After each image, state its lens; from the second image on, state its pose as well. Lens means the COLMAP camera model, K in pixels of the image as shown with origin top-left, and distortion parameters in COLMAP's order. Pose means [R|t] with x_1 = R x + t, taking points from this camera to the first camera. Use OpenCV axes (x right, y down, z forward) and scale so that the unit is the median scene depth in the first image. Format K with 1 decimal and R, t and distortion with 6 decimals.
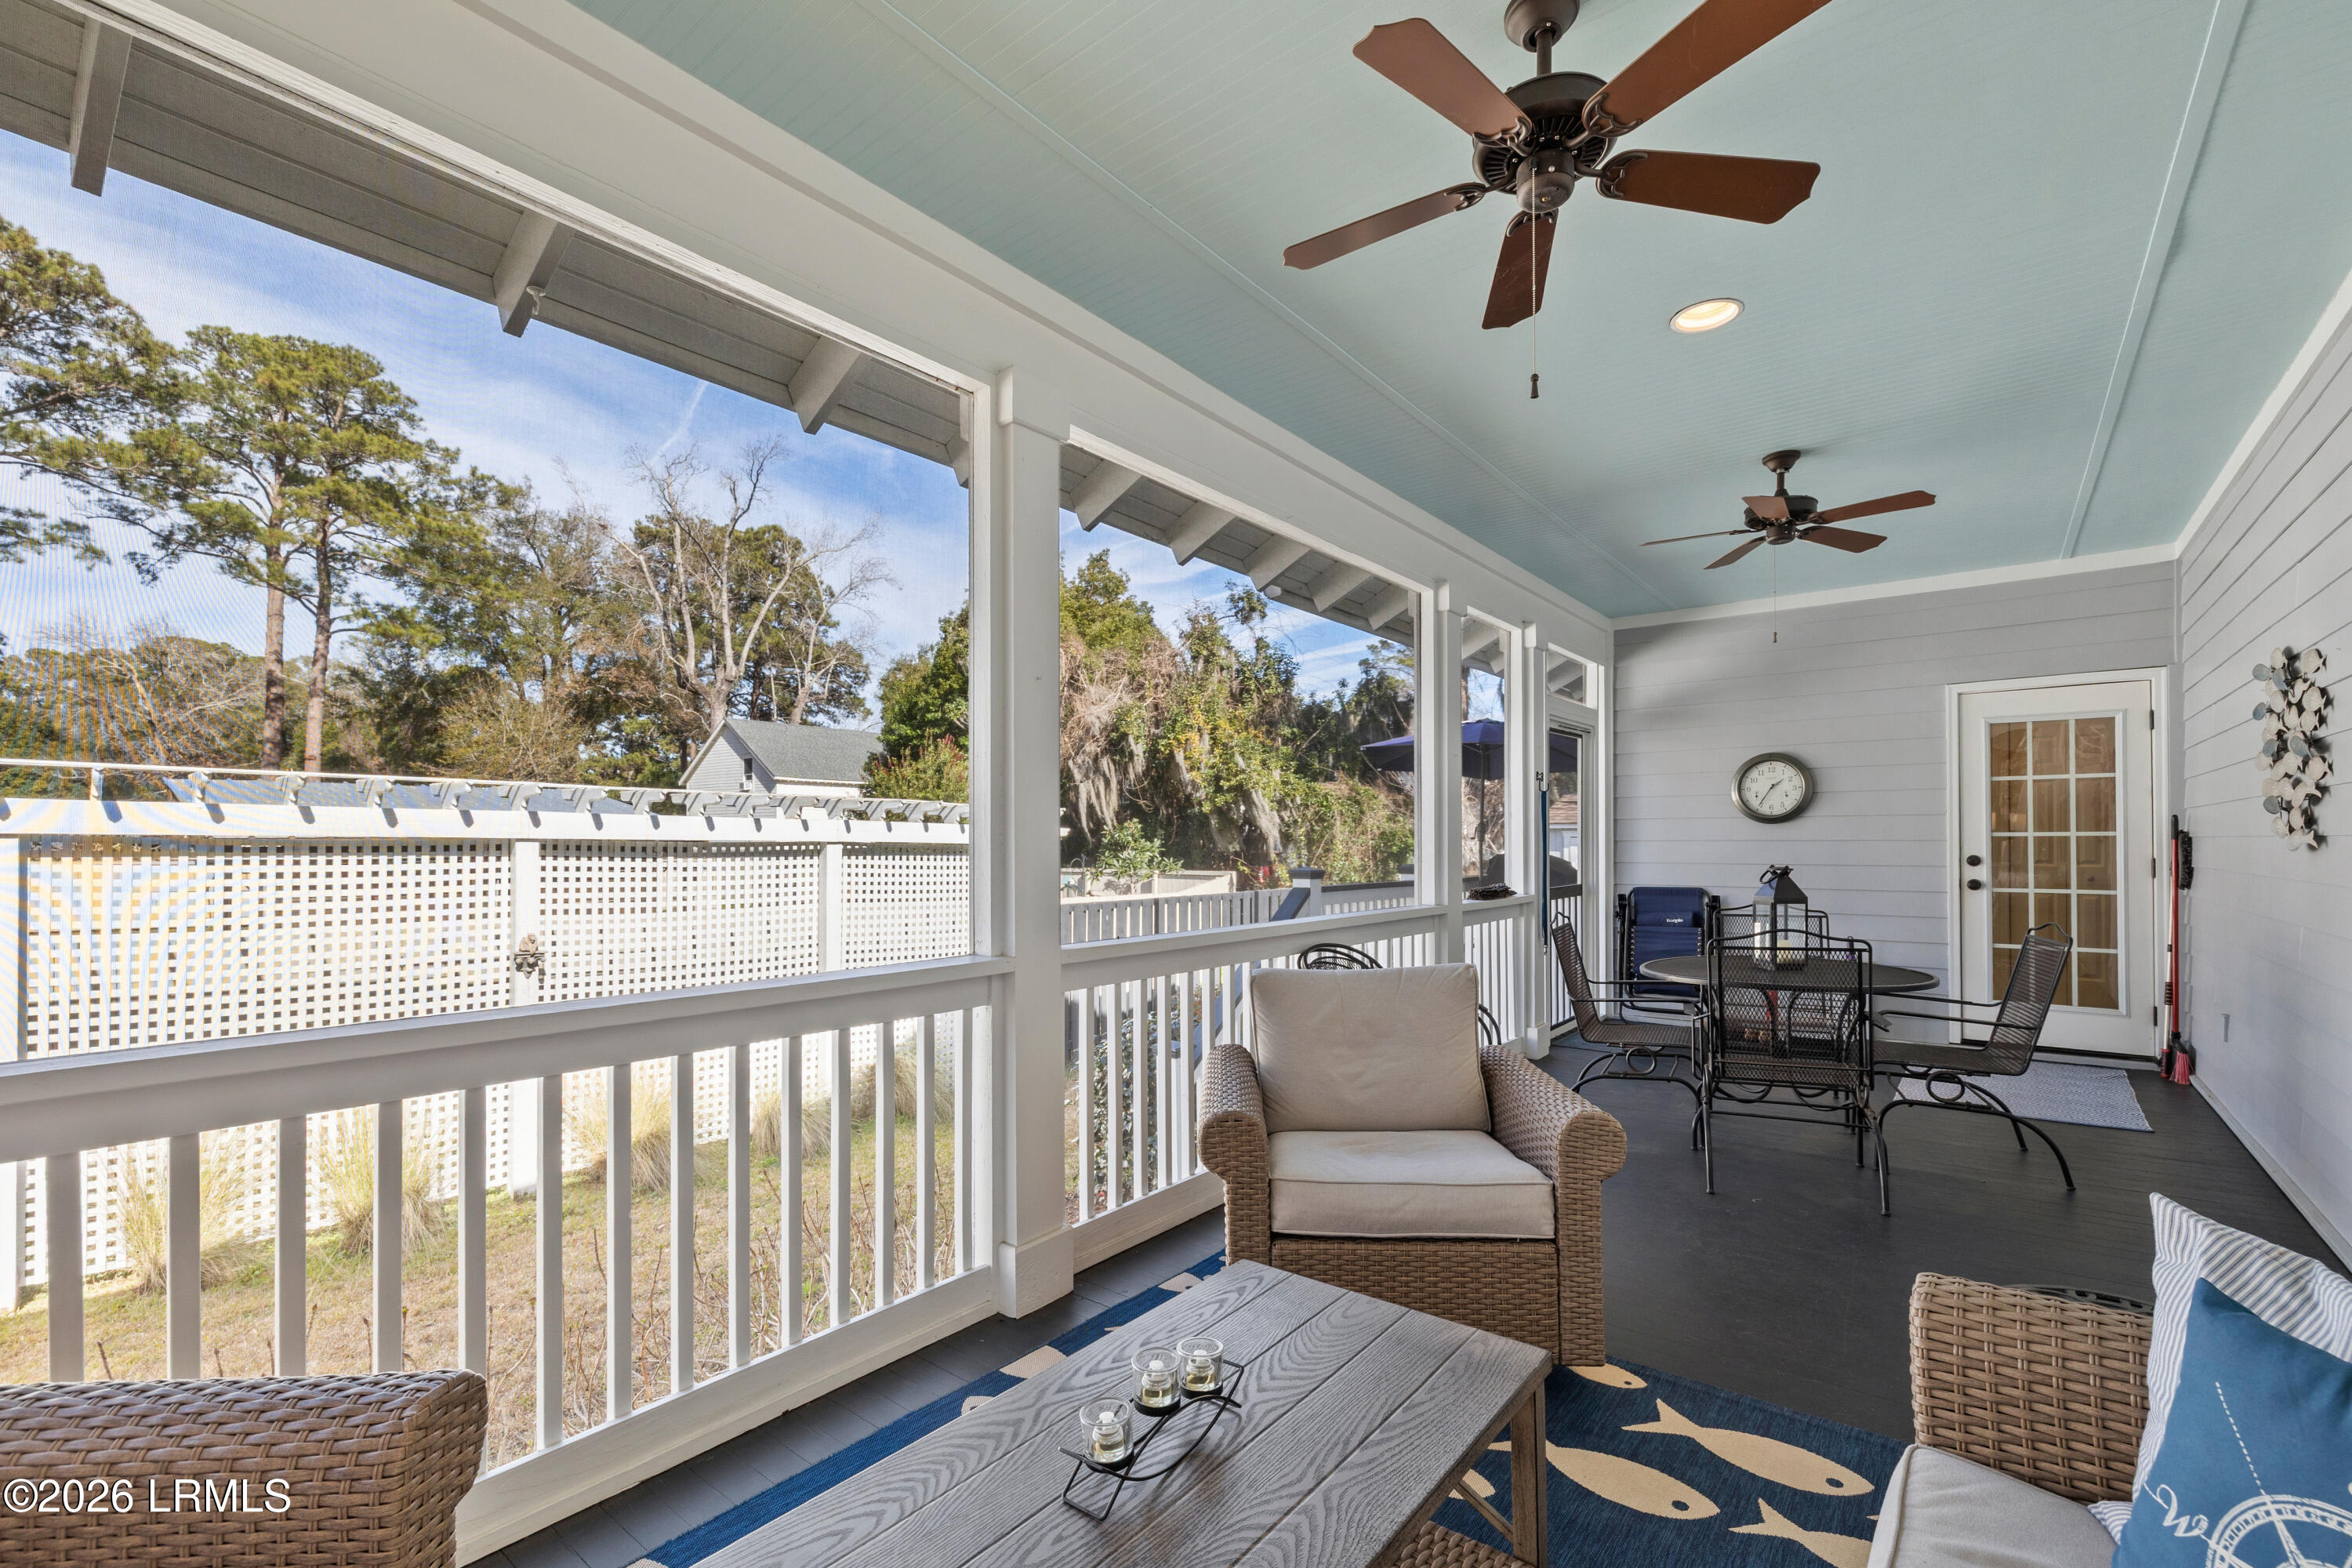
lens RADIAL K [[926.6, 0, 1170.6], [0, 926.6, 825.9], [0, 0, 1]] dist [-0.000079, 0.000058]
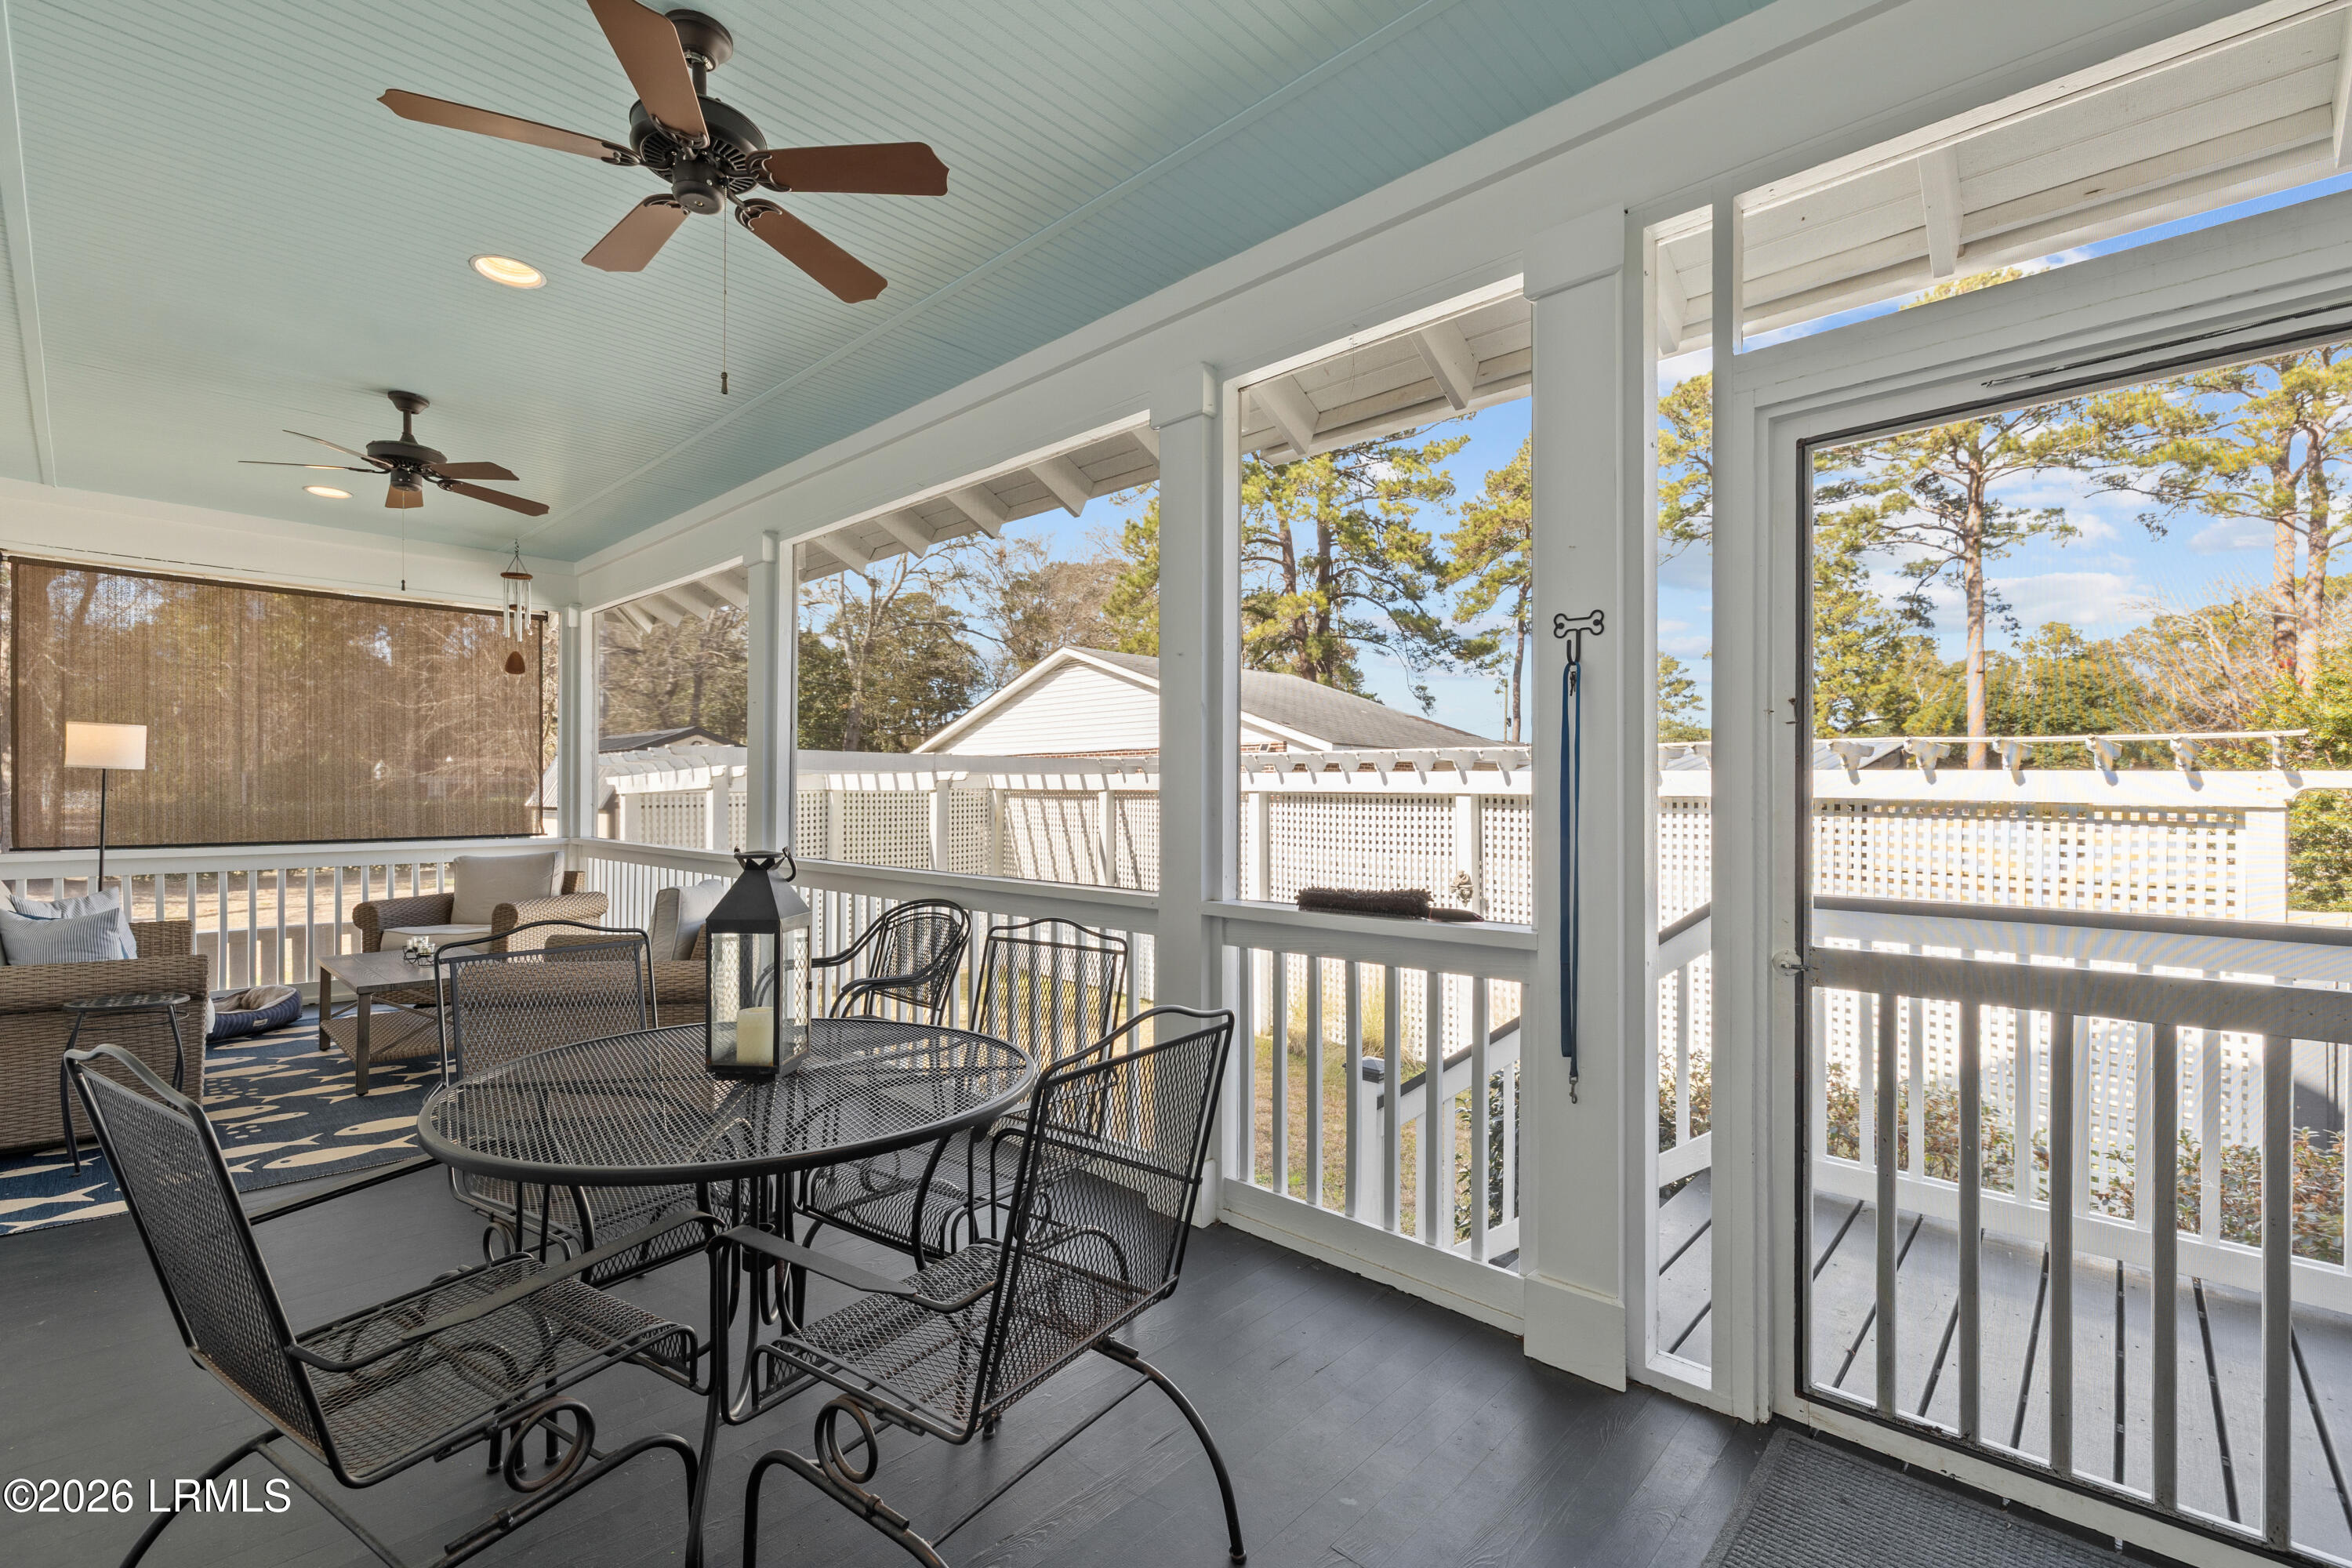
lens RADIAL K [[996.9, 0, 1170.9], [0, 996.9, 799.7], [0, 0, 1]] dist [-0.000757, 0.000270]
pose [[-0.028754, 0.002539, -0.999583, 0.688836], [0.005243, 0.999983, 0.002389, 0.018145], [0.999573, -0.005172, -0.028767, 0.741908]]
